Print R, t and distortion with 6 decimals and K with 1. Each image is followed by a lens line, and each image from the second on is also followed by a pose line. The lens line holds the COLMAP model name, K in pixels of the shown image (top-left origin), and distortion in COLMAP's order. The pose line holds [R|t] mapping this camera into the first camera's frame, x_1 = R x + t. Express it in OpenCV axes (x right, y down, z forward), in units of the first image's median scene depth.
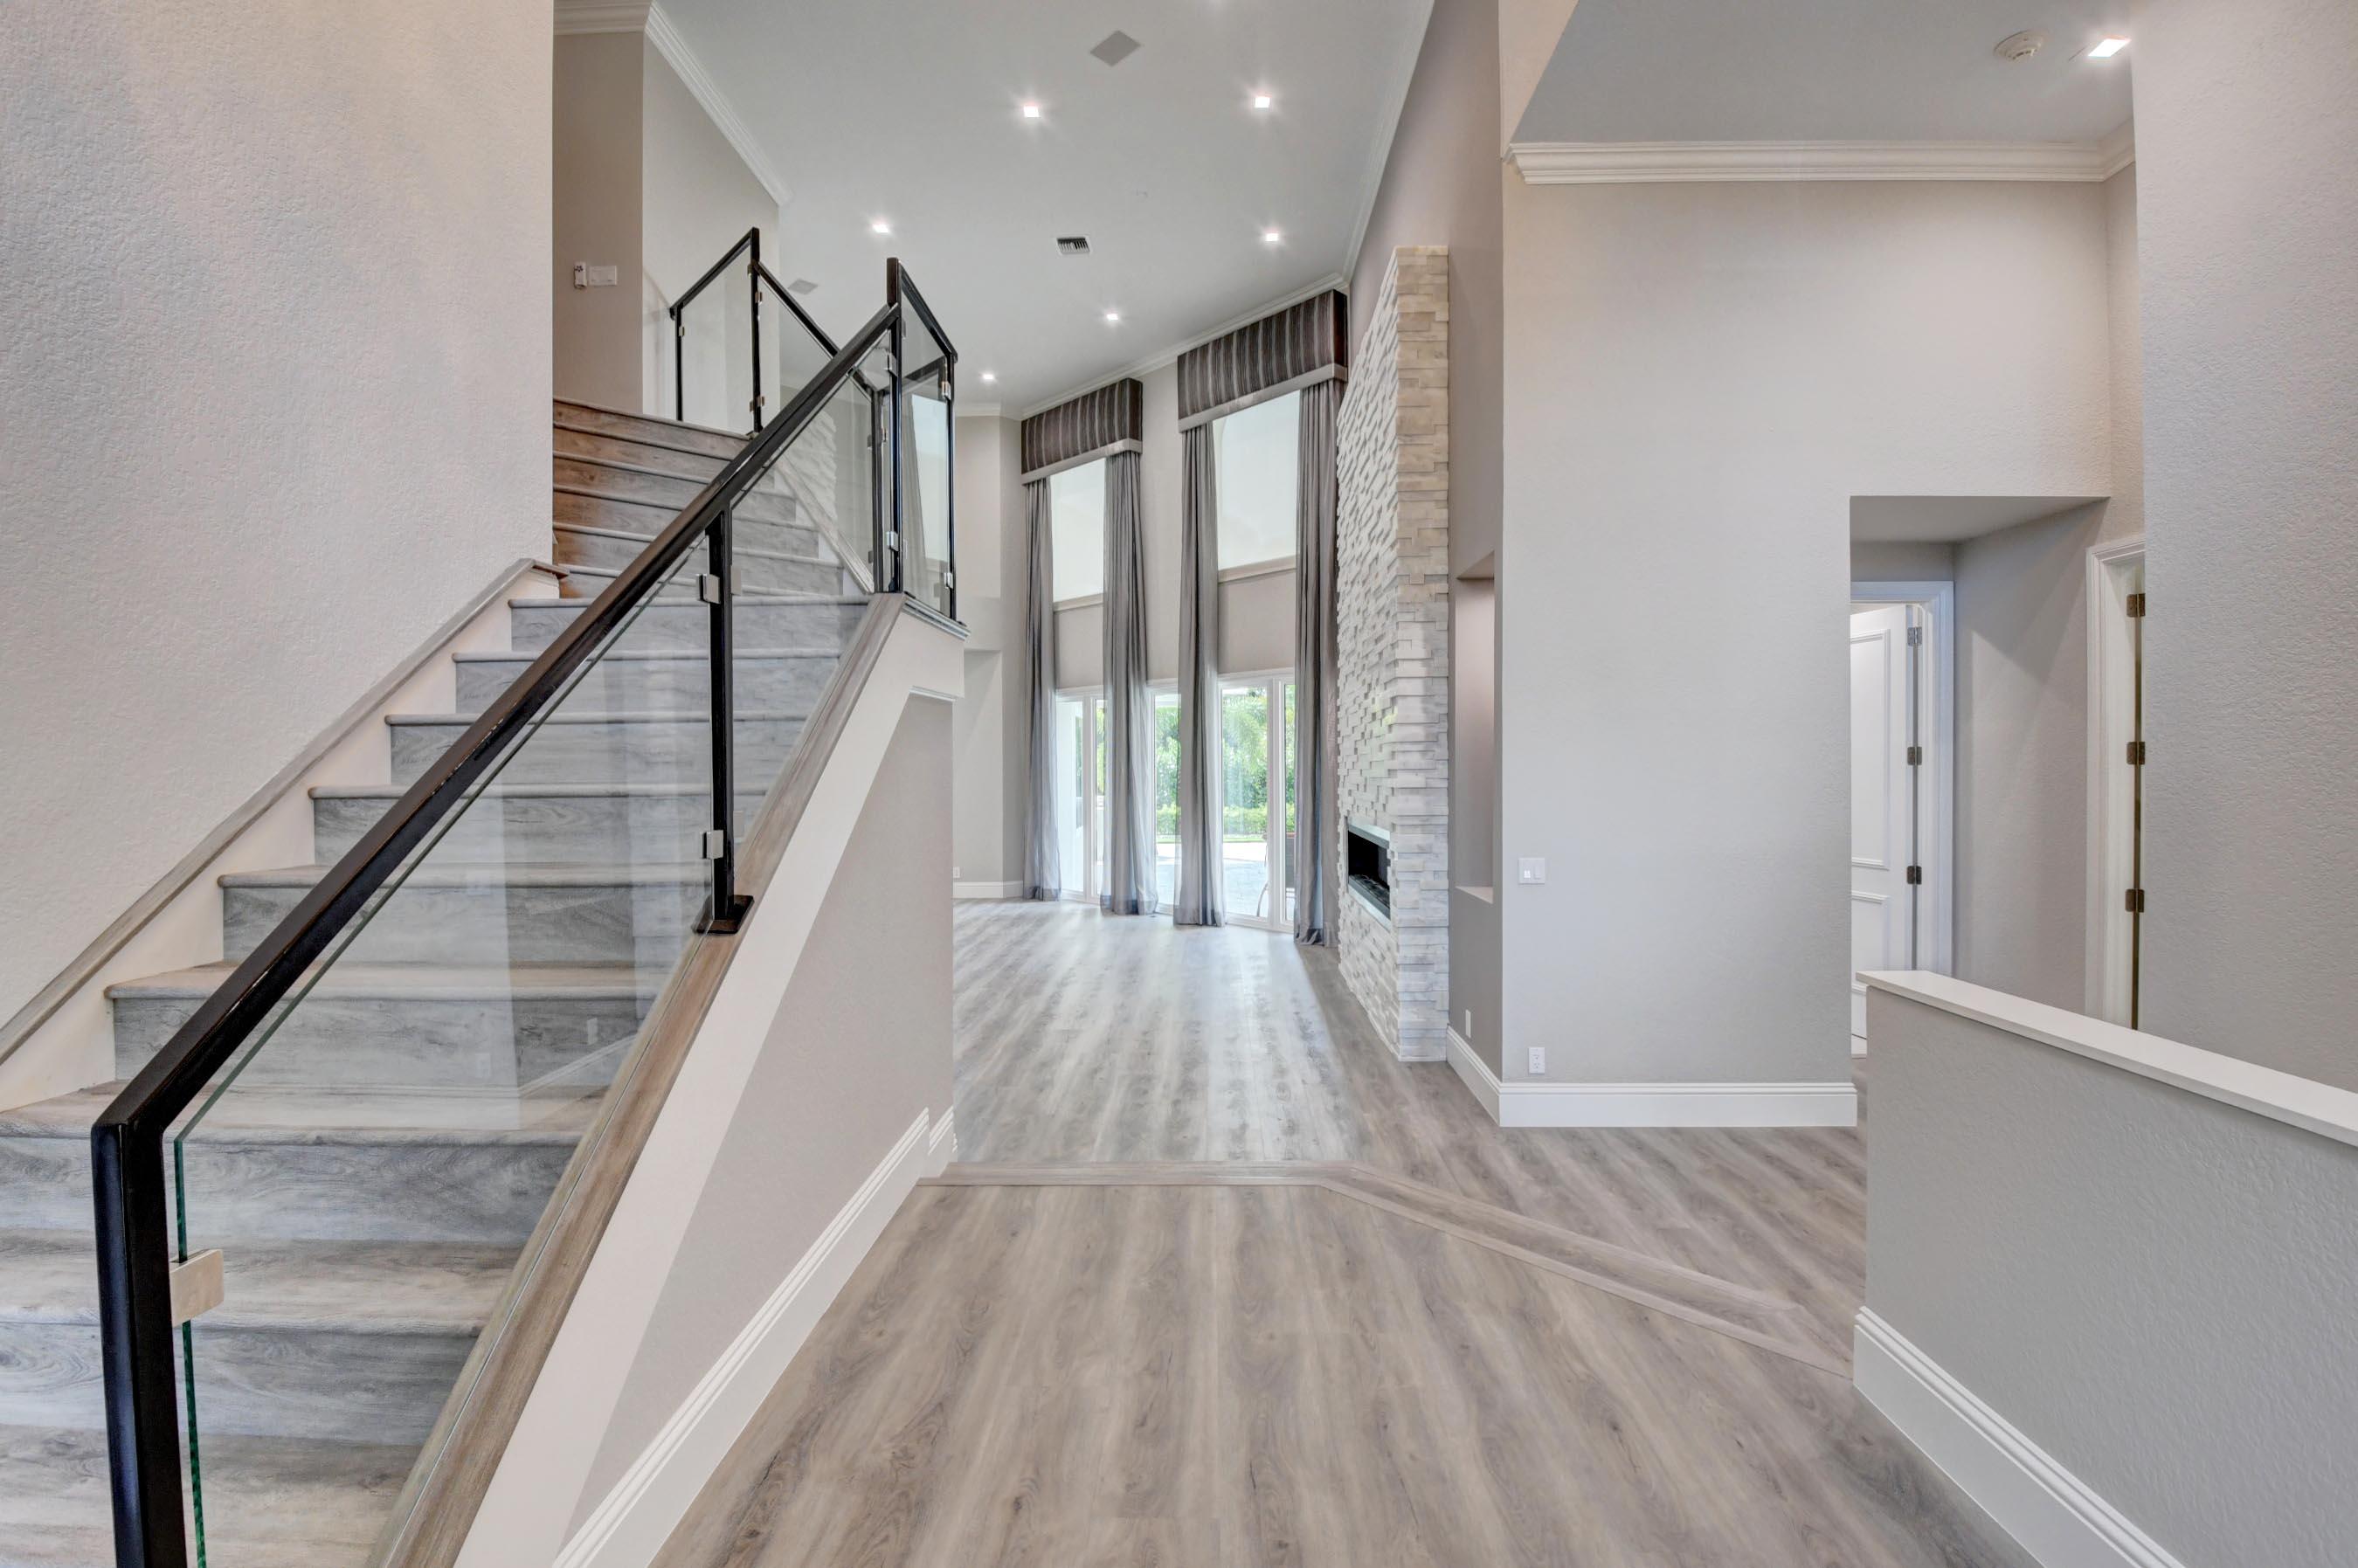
lens RADIAL K [[1052.4, 0, 1178.8], [0, 1052.4, 781.6], [0, 0, 1]] dist [-0.013584, -0.000606]
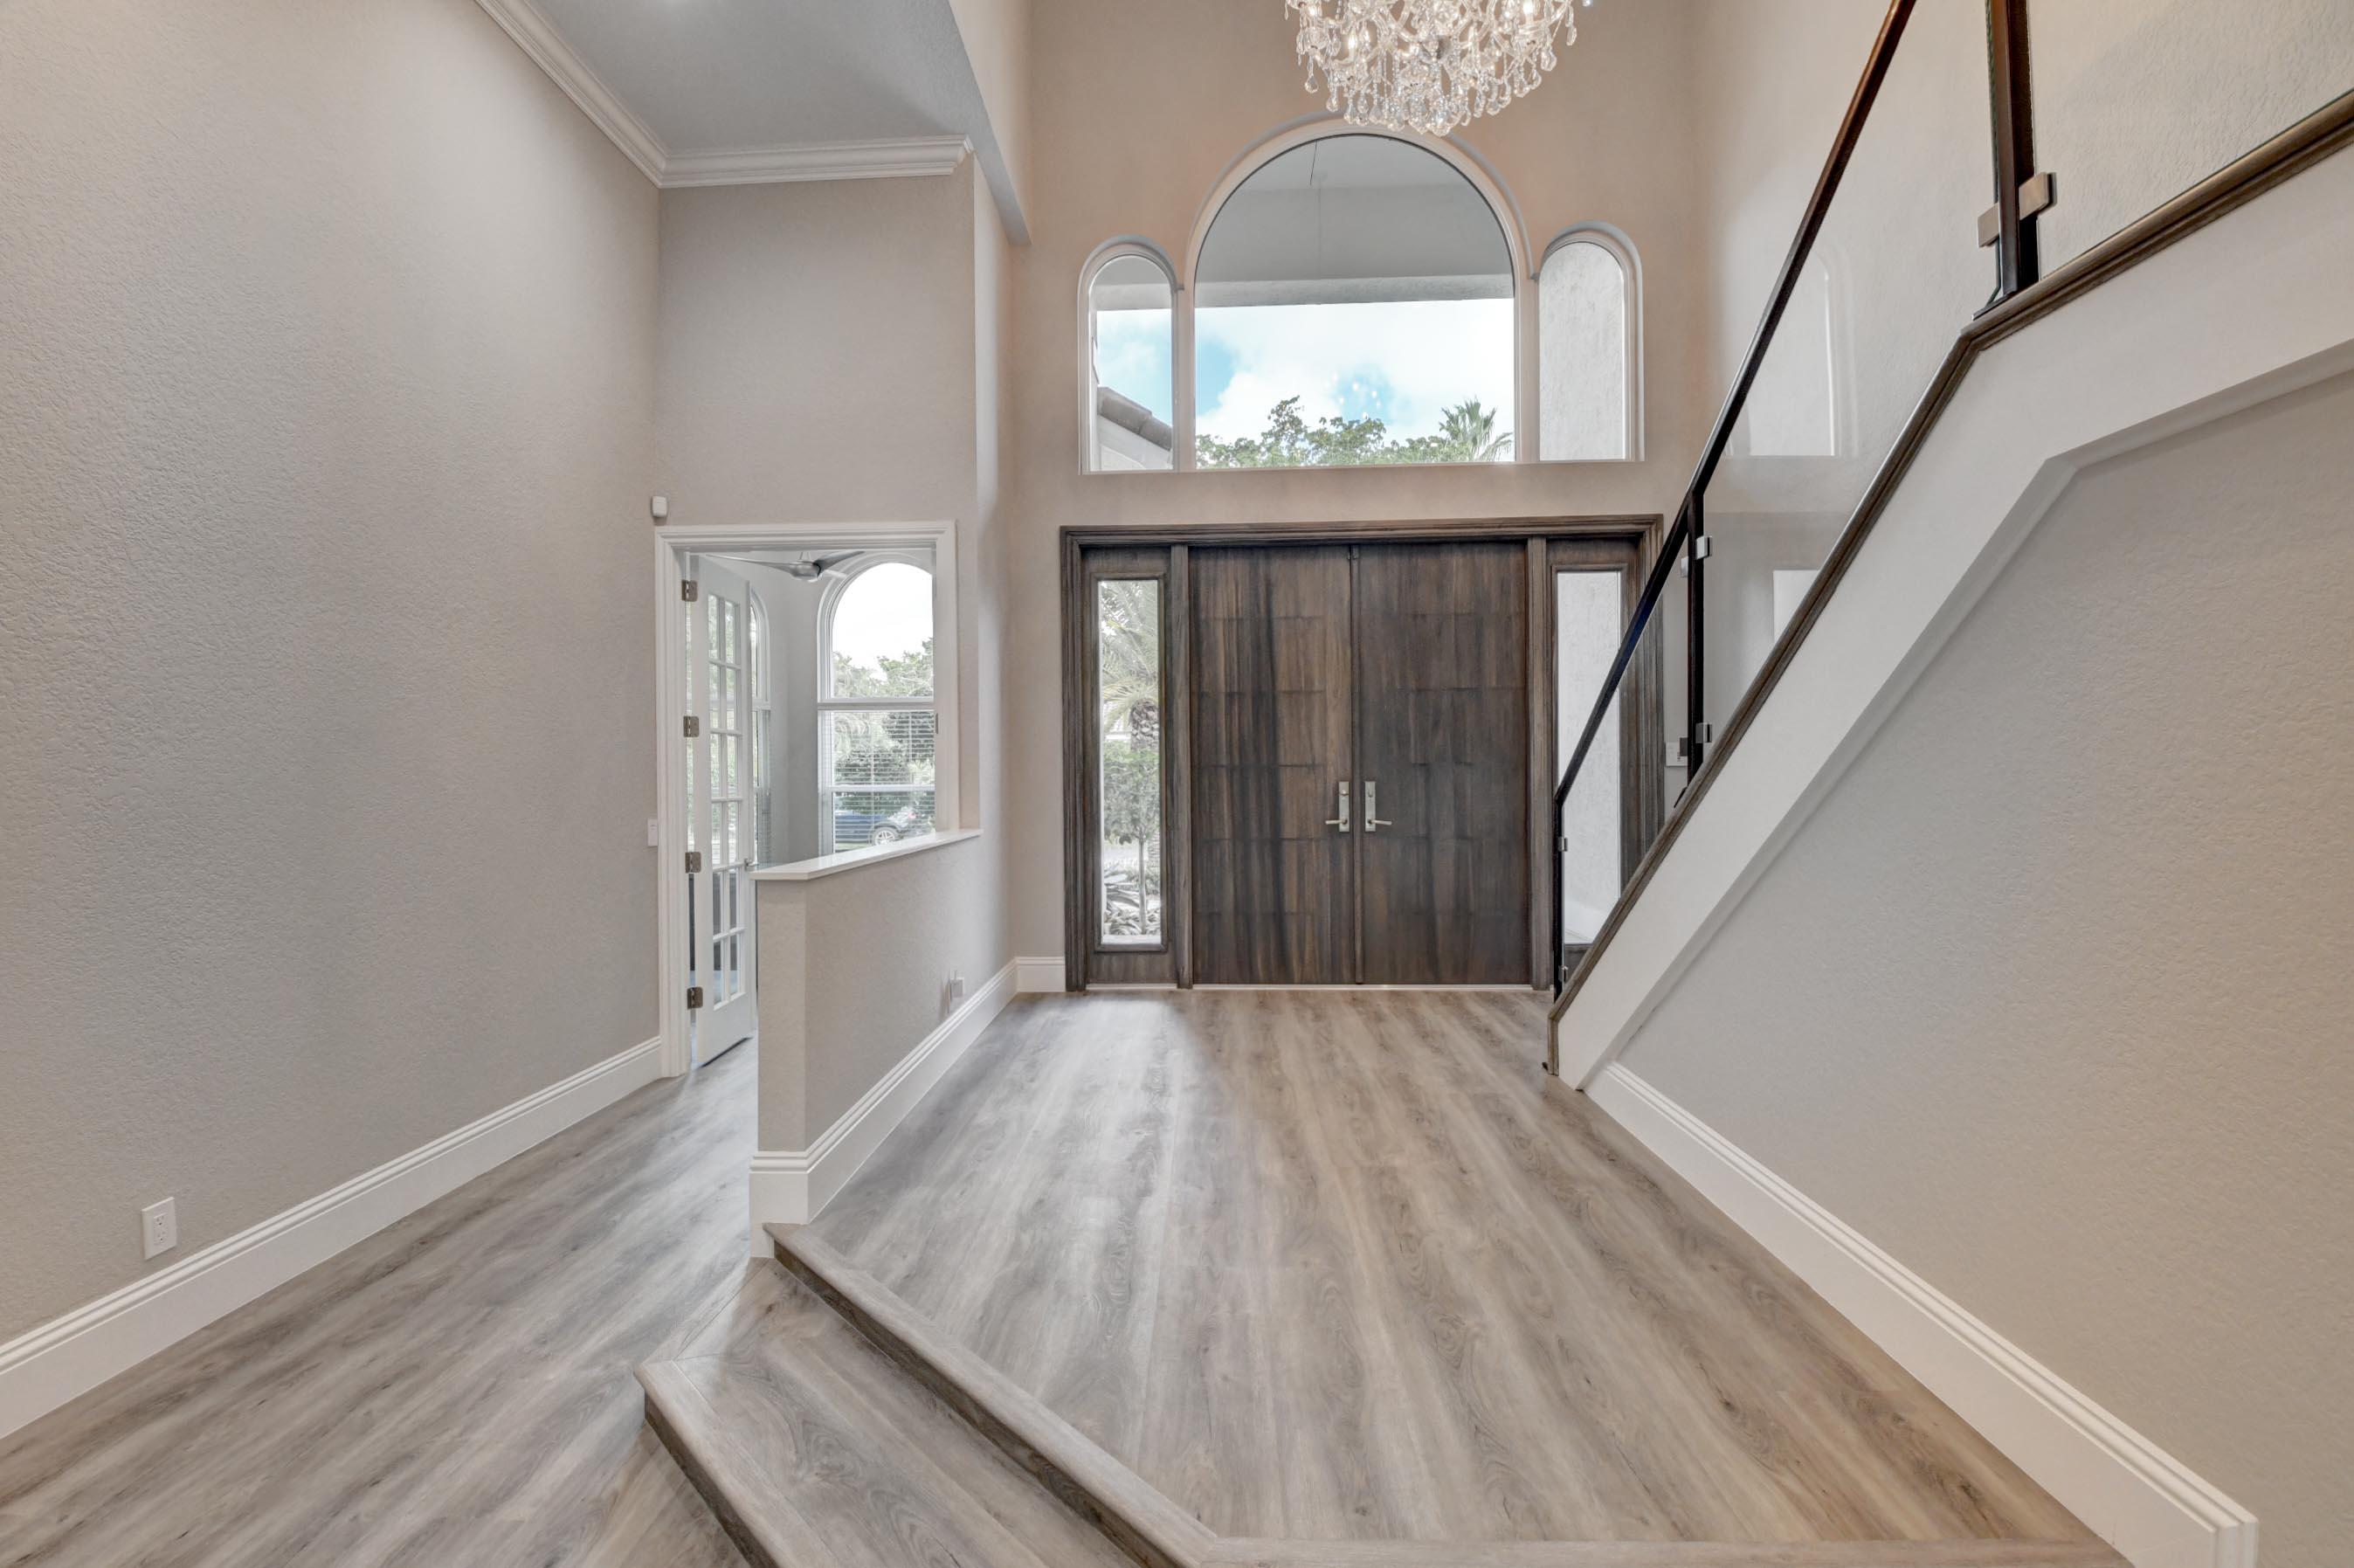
lens RADIAL K [[1050.7, 0, 1185.5], [0, 1050.7, 783.3], [0, 0, 1]] dist [-0.013584, -0.000606]
pose [[-0.999841, 0.017825, 0.000731, 0.184236], [0.017837, 0.999564, 0.023536, 0.051114], [-0.000311, 0.023546, -0.999723, 1.888731]]
